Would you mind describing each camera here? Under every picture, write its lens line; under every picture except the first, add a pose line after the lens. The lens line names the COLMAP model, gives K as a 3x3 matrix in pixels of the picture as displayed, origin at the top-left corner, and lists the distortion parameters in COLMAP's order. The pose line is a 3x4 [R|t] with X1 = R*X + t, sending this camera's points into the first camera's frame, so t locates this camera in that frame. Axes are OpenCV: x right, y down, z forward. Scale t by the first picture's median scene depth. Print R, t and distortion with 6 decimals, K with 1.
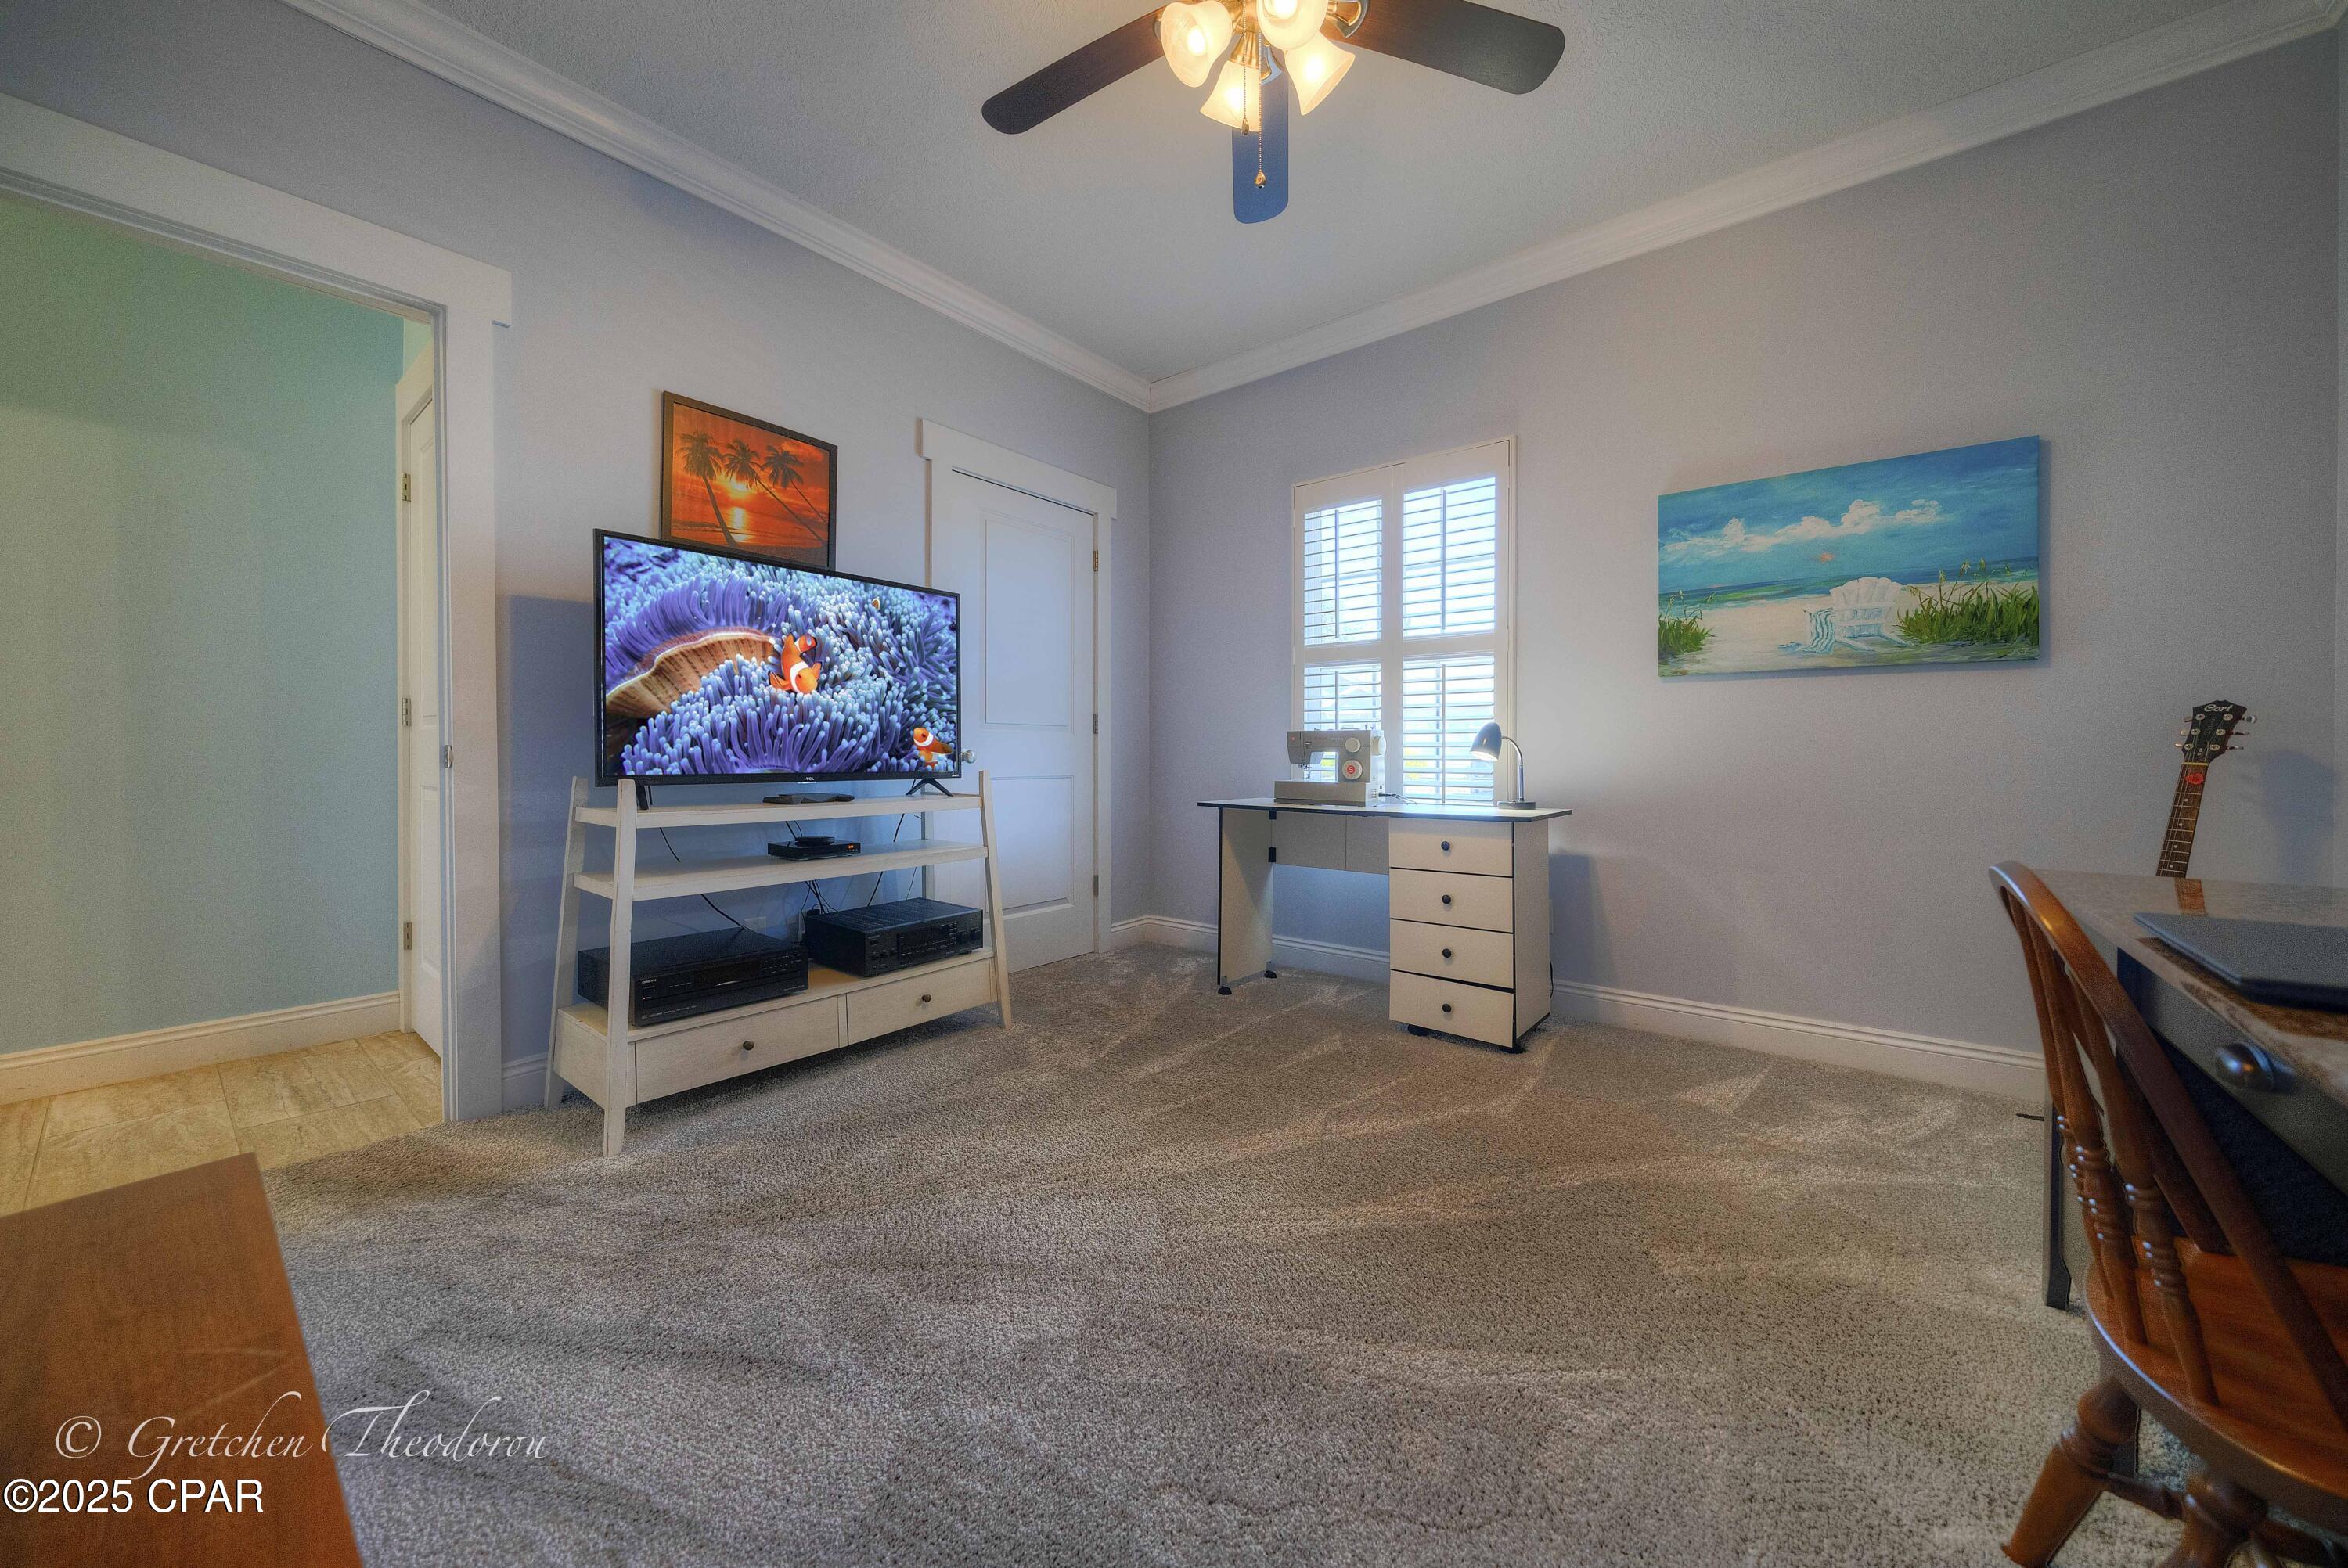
lens RADIAL K [[851.3, 0, 1204.3], [0, 851.3, 761.1], [0, 0, 1]] dist [0.000241, -0.000006]
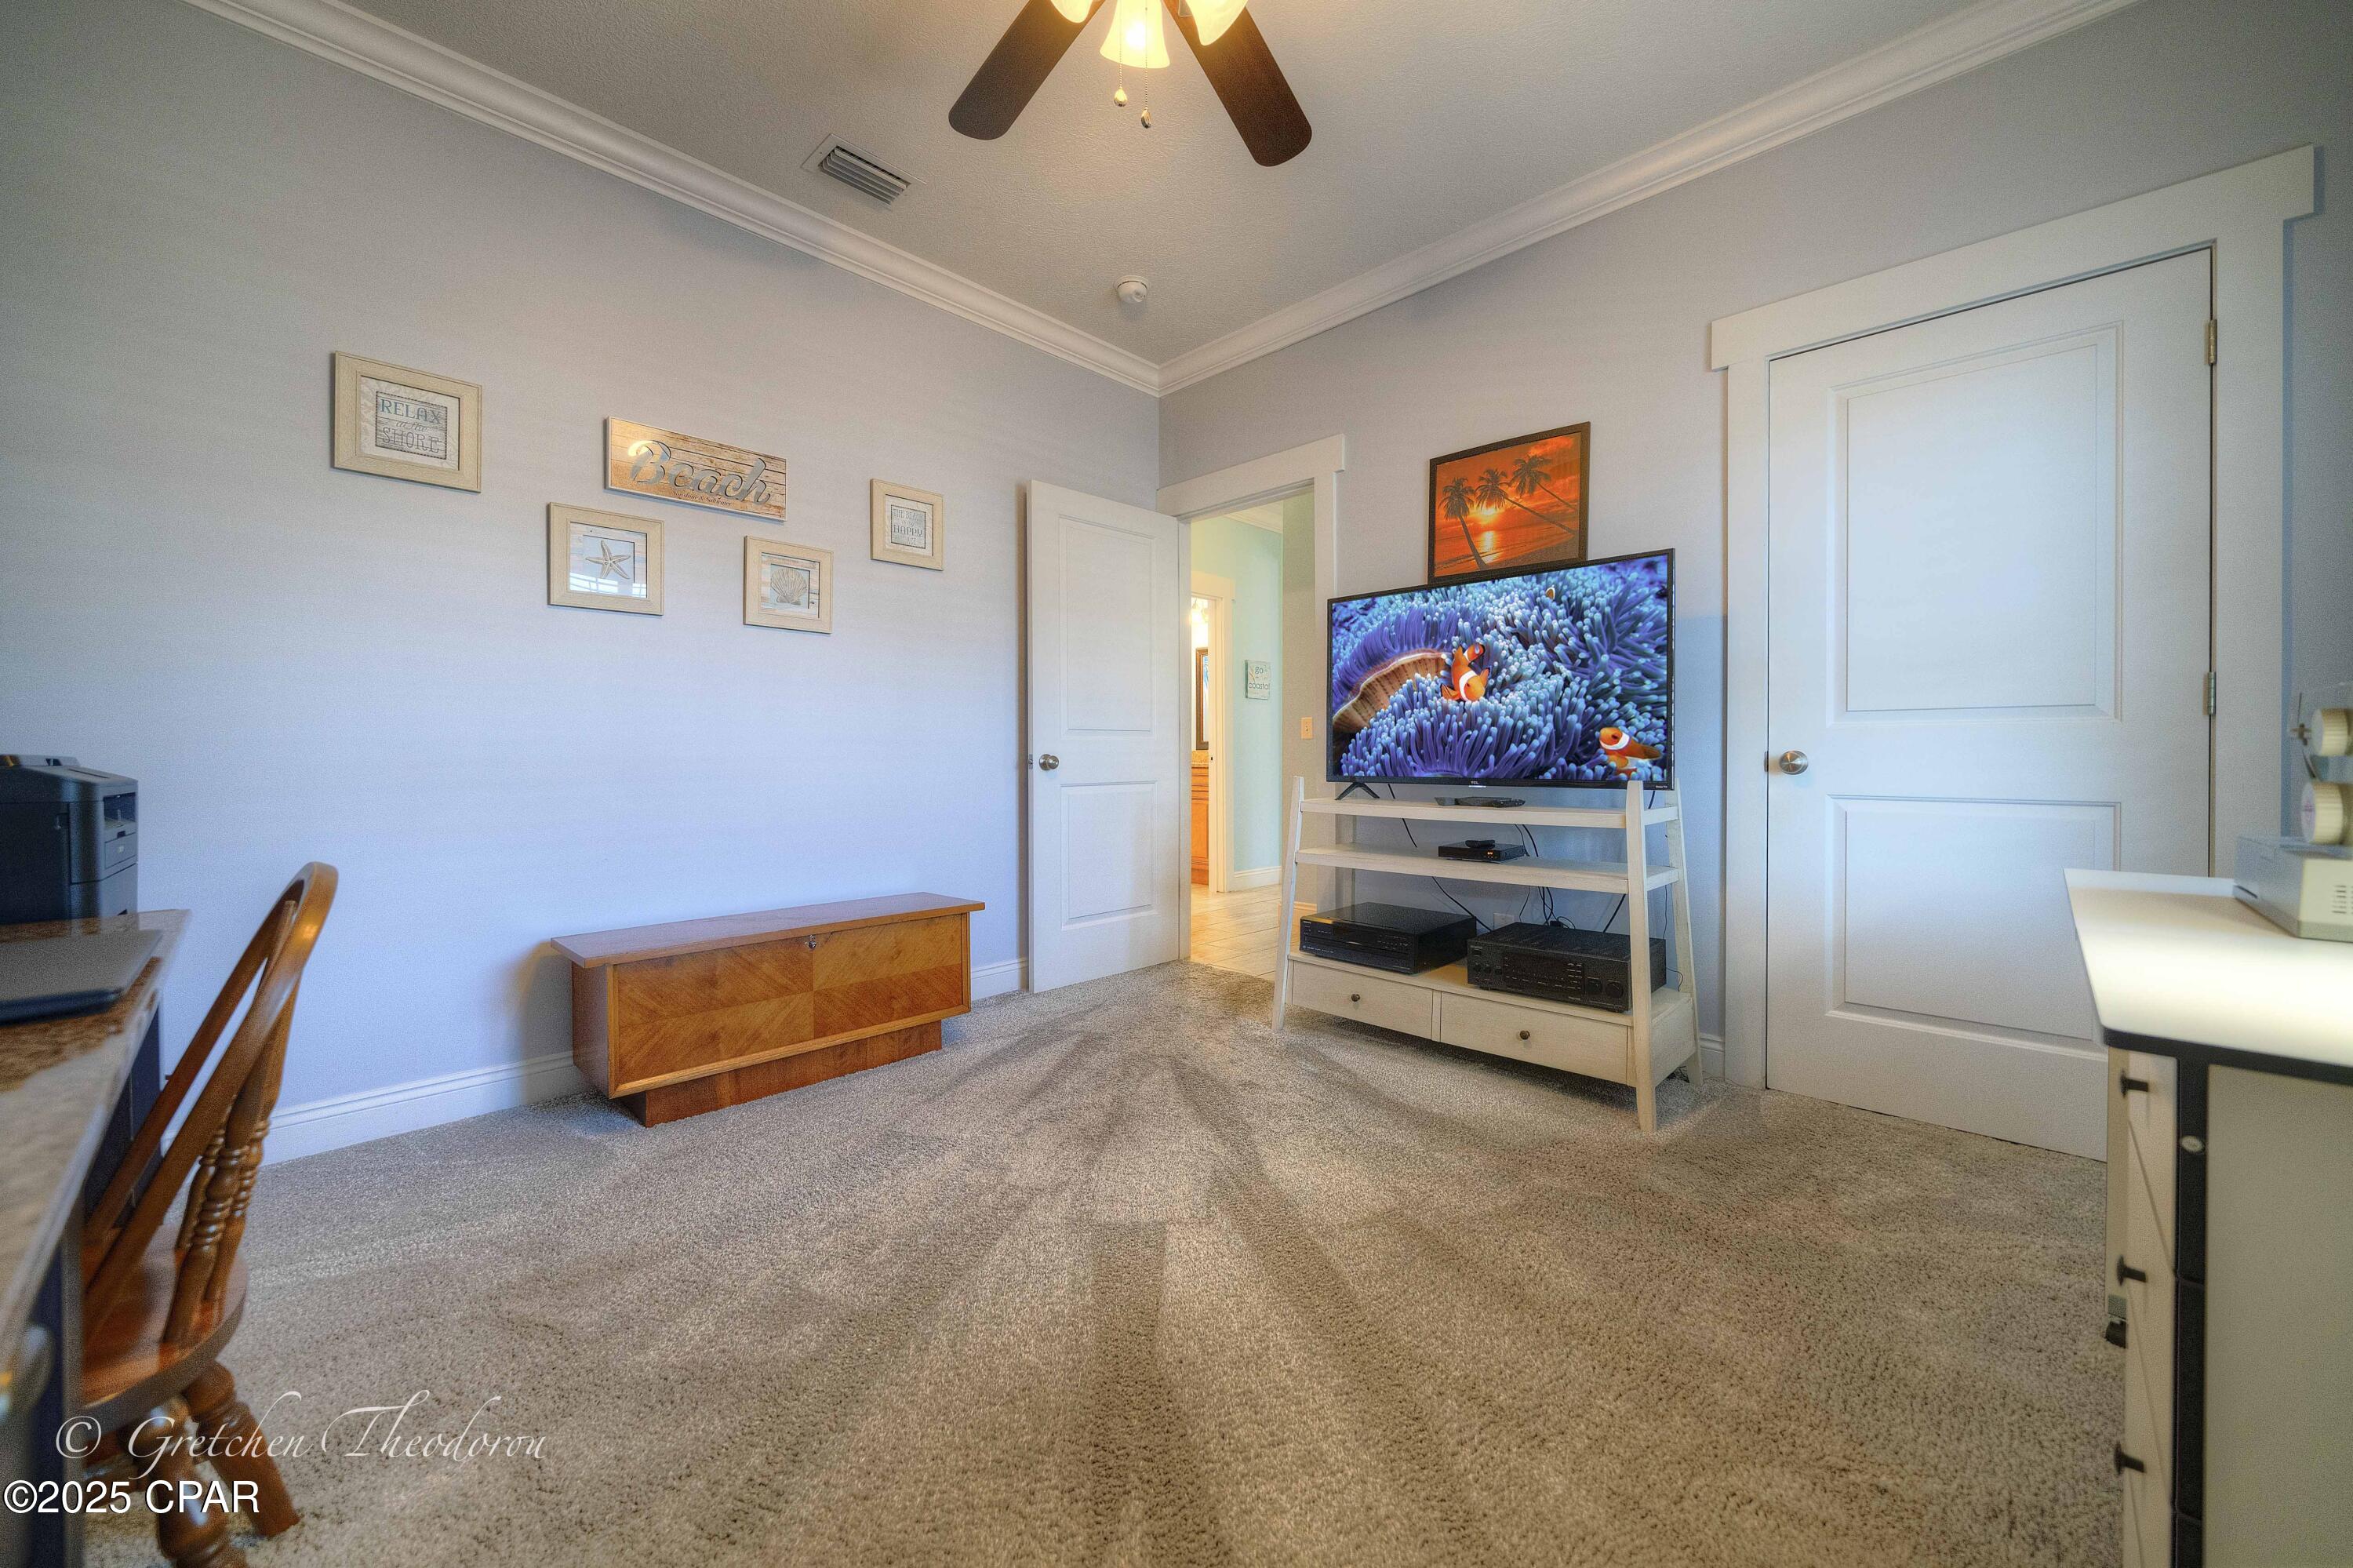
lens RADIAL K [[906.0, 0, 1153.4], [0, 906.0, 764.6], [0, 0, 1]] dist [-0.019677, -0.000106]
pose [[-0.149135, 0.003704, -0.988810, 0.658107], [-0.006617, 0.999967, 0.004744, -0.004706], [0.988795, 0.007250, -0.149106, 0.763397]]
